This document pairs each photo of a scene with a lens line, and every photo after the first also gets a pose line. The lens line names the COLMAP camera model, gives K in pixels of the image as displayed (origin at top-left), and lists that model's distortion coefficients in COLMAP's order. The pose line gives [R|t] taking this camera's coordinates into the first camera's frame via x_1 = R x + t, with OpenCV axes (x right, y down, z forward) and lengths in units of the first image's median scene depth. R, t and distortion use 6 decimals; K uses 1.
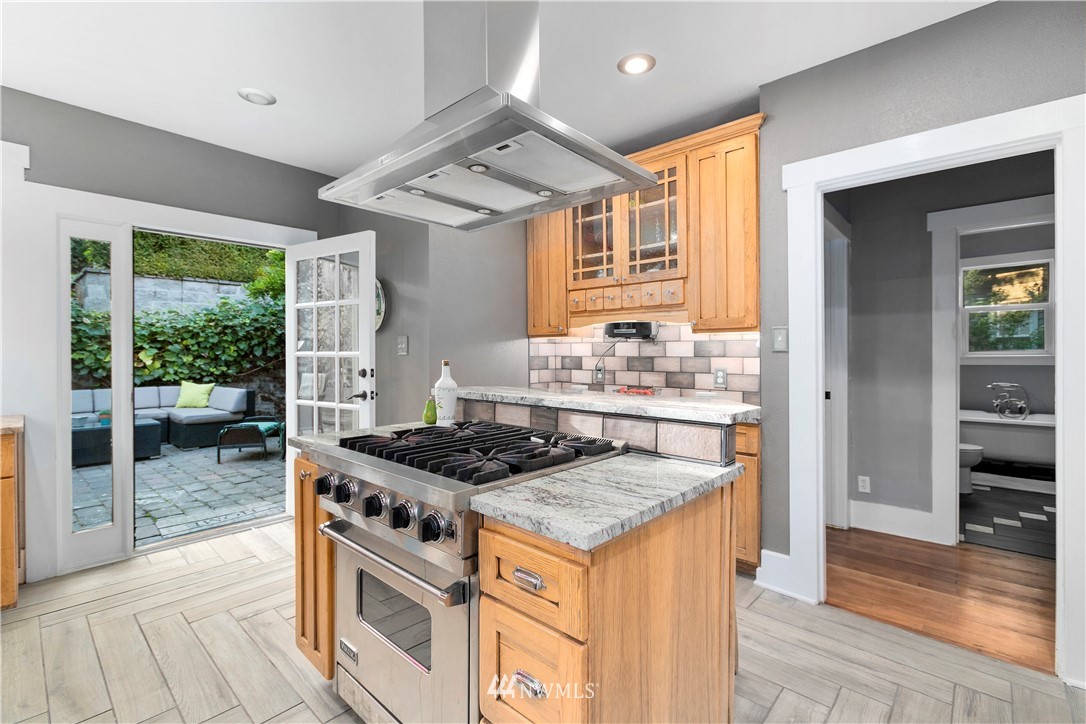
lens RADIAL K [[489.8, 0, 546.9], [0, 489.8, 353.5], [0, 0, 1]] dist [-0.014573, 0.005761]
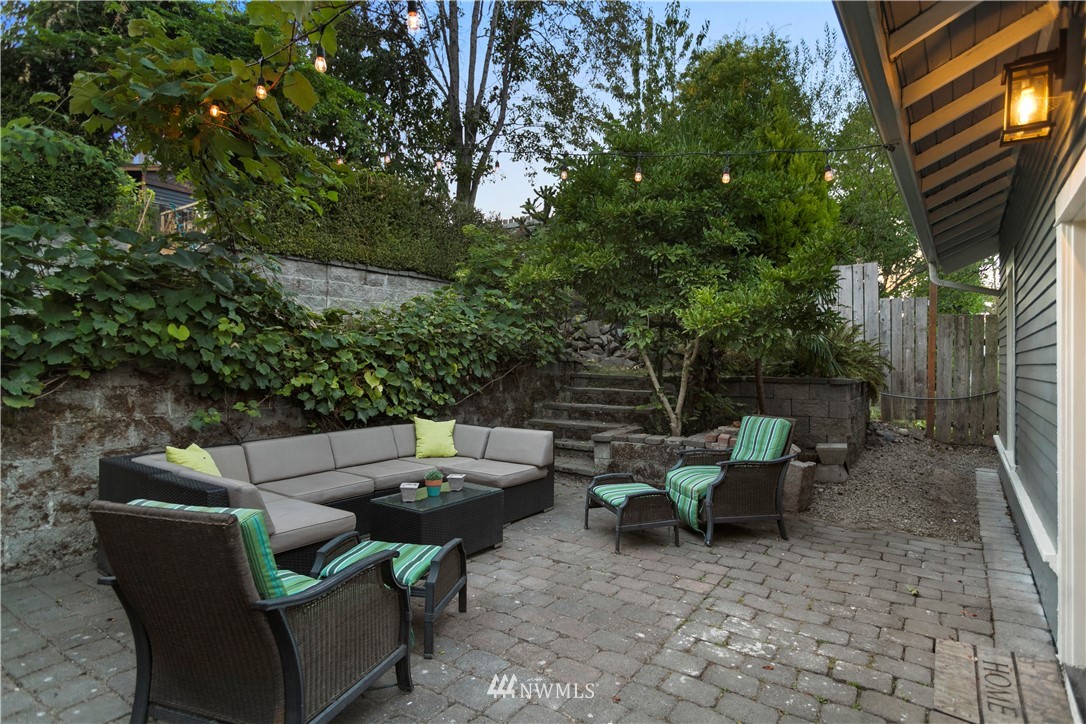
lens RADIAL K [[567.5, 0, 545.2], [0, 567.5, 360.4], [0, 0, 1]] dist [-0.005085, 0.006994]
pose [[0.993939, 0.006922, 0.109711, -1.428795], [-0.006363, 0.999965, -0.005438, -0.036025], [-0.109745, 0.004707, 0.993949, 0.461185]]
